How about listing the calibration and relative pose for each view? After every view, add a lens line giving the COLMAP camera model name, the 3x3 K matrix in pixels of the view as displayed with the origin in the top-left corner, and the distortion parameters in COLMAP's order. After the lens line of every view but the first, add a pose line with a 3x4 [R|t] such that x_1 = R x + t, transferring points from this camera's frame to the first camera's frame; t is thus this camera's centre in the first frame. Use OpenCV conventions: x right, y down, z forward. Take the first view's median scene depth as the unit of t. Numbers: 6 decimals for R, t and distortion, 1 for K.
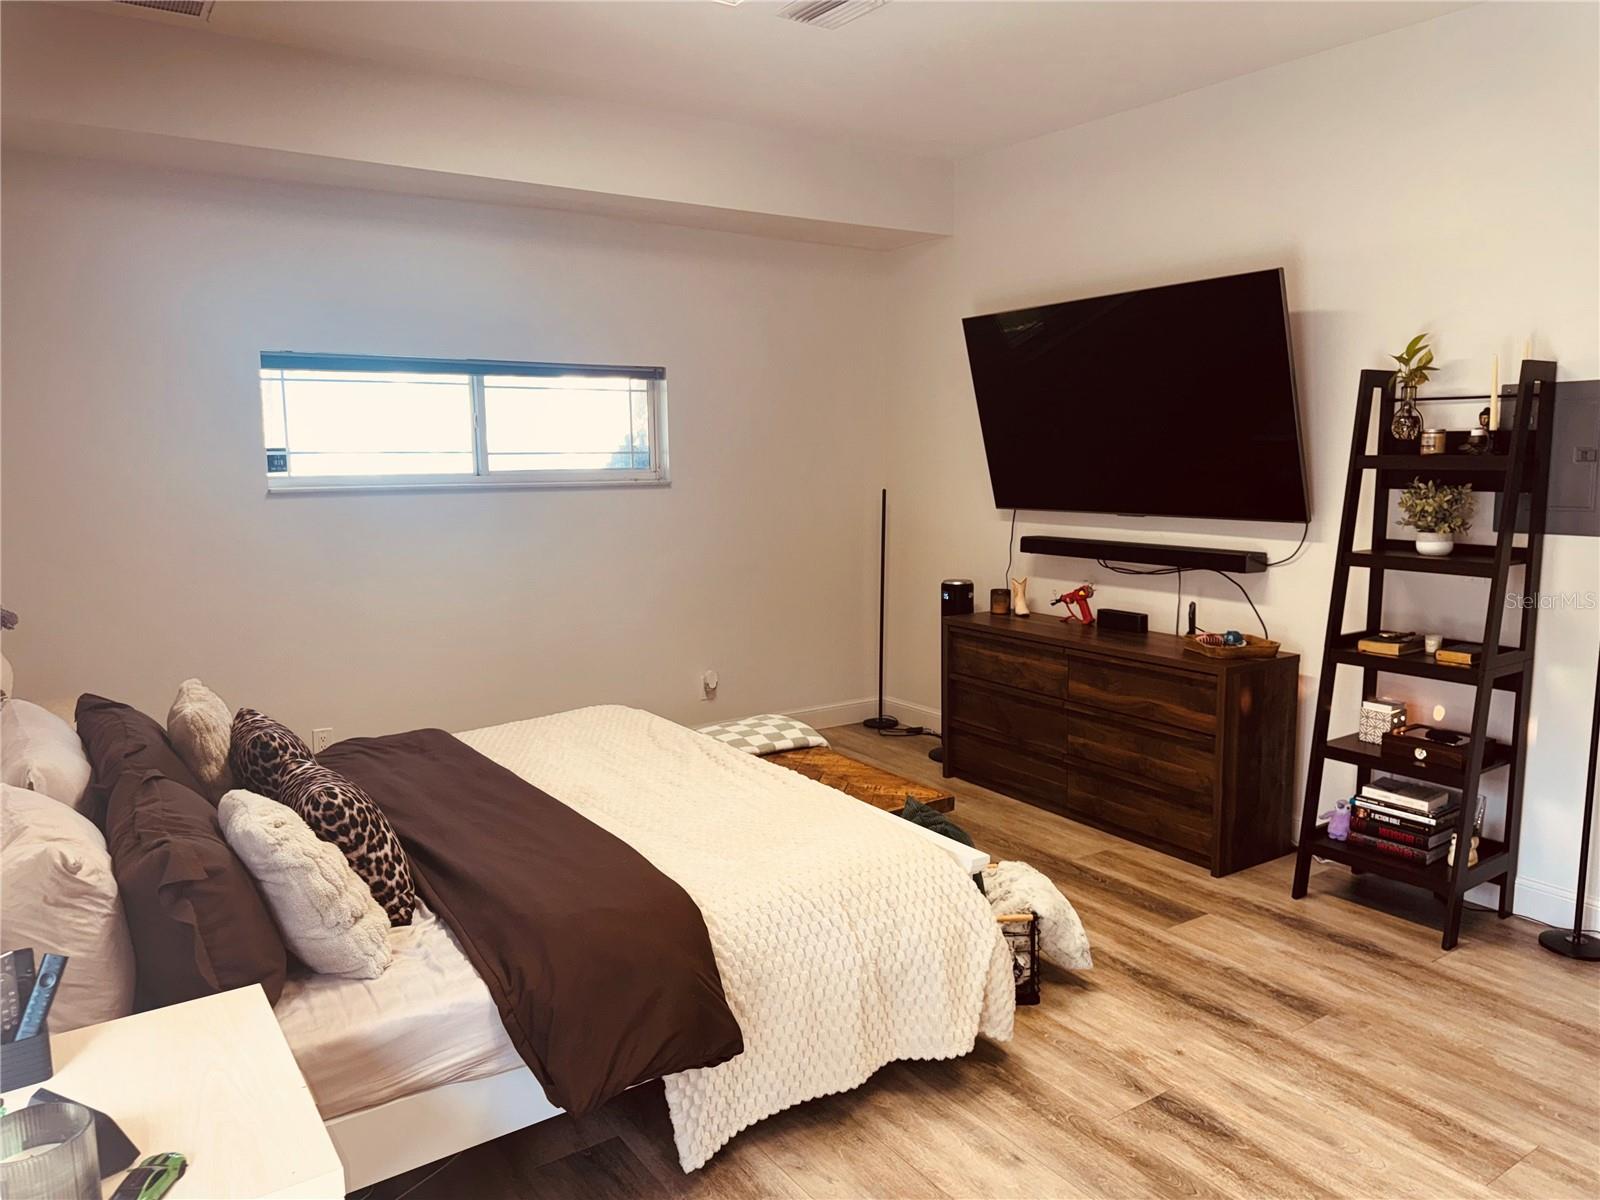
lens RADIAL K [[1138.2, 0, 808.6], [0, 1138.2, 597.8], [0, 0, 1]] dist [0.141475, -0.176872]
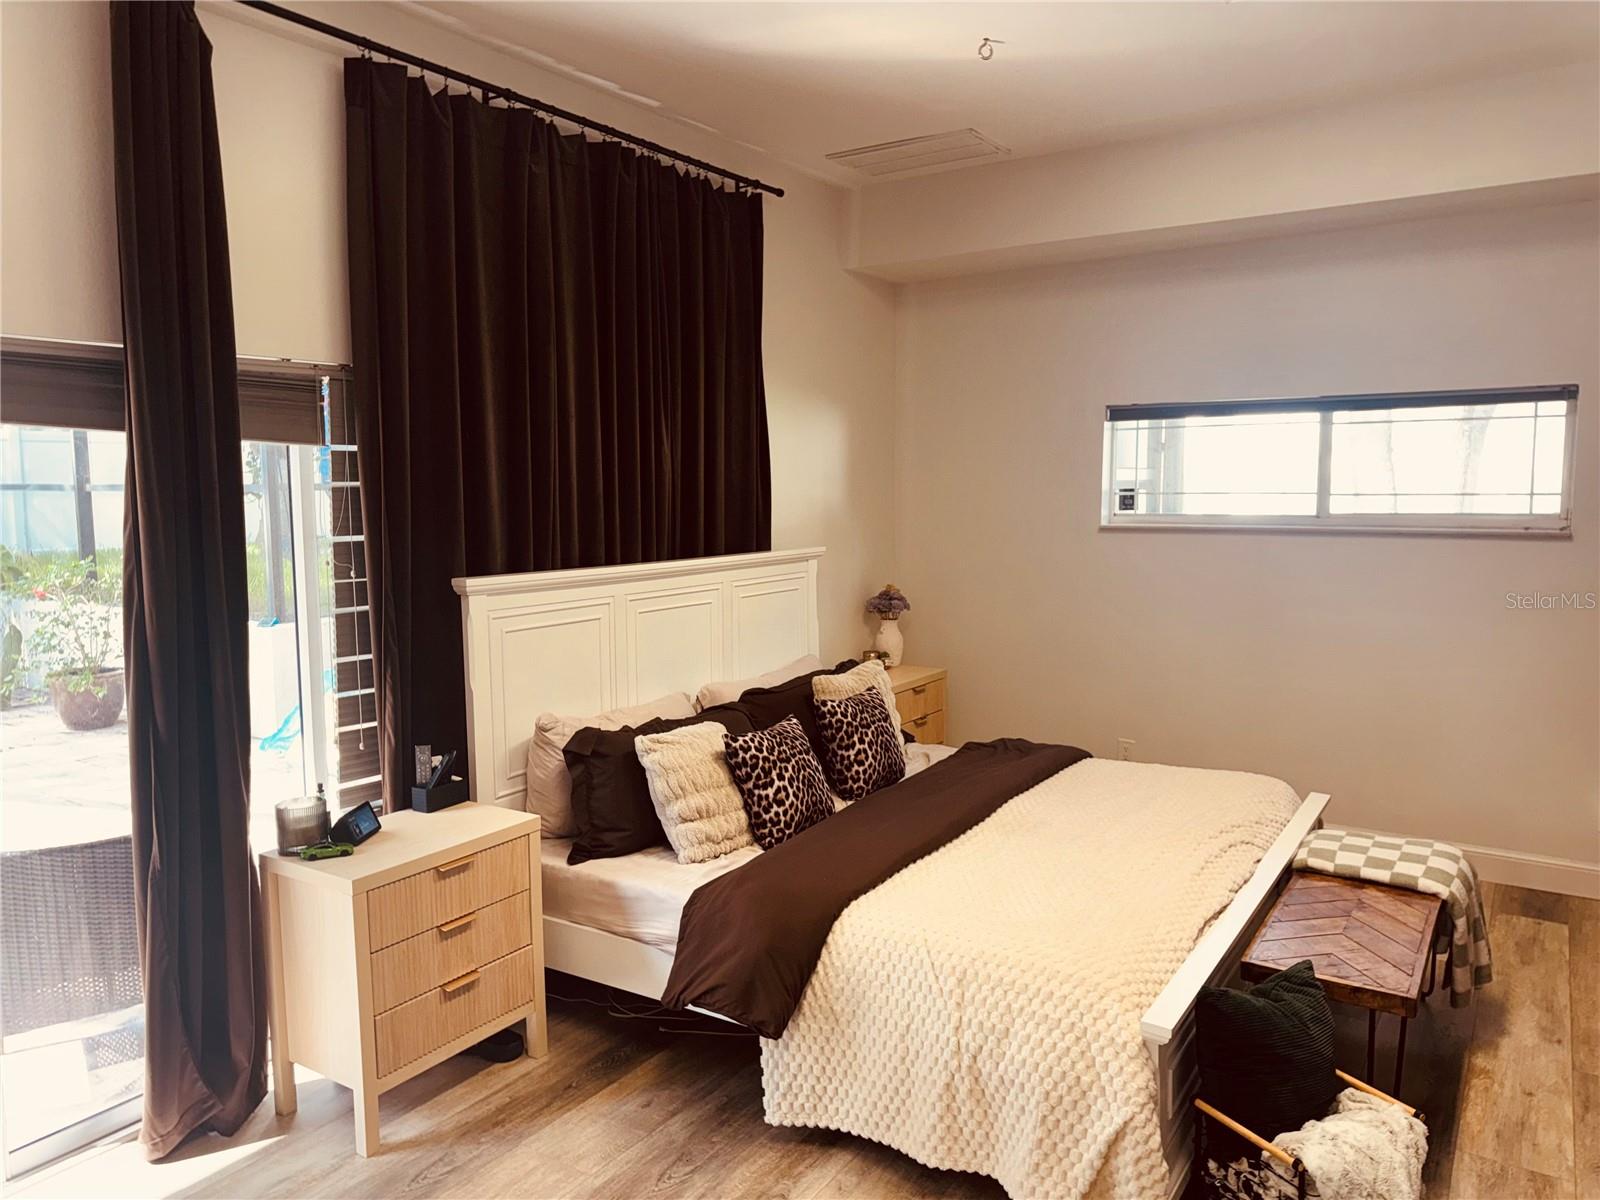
lens RADIAL K [[1138.2, 0, 808.6], [0, 1138.2, 597.8], [0, 0, 1]] dist [0.141475, -0.176872]
pose [[0.381328, 0.102950, -0.918689, 0.544582], [-0.122010, 0.990691, 0.060375, -0.059665], [0.916353, 0.089066, 0.390339, 0.317665]]
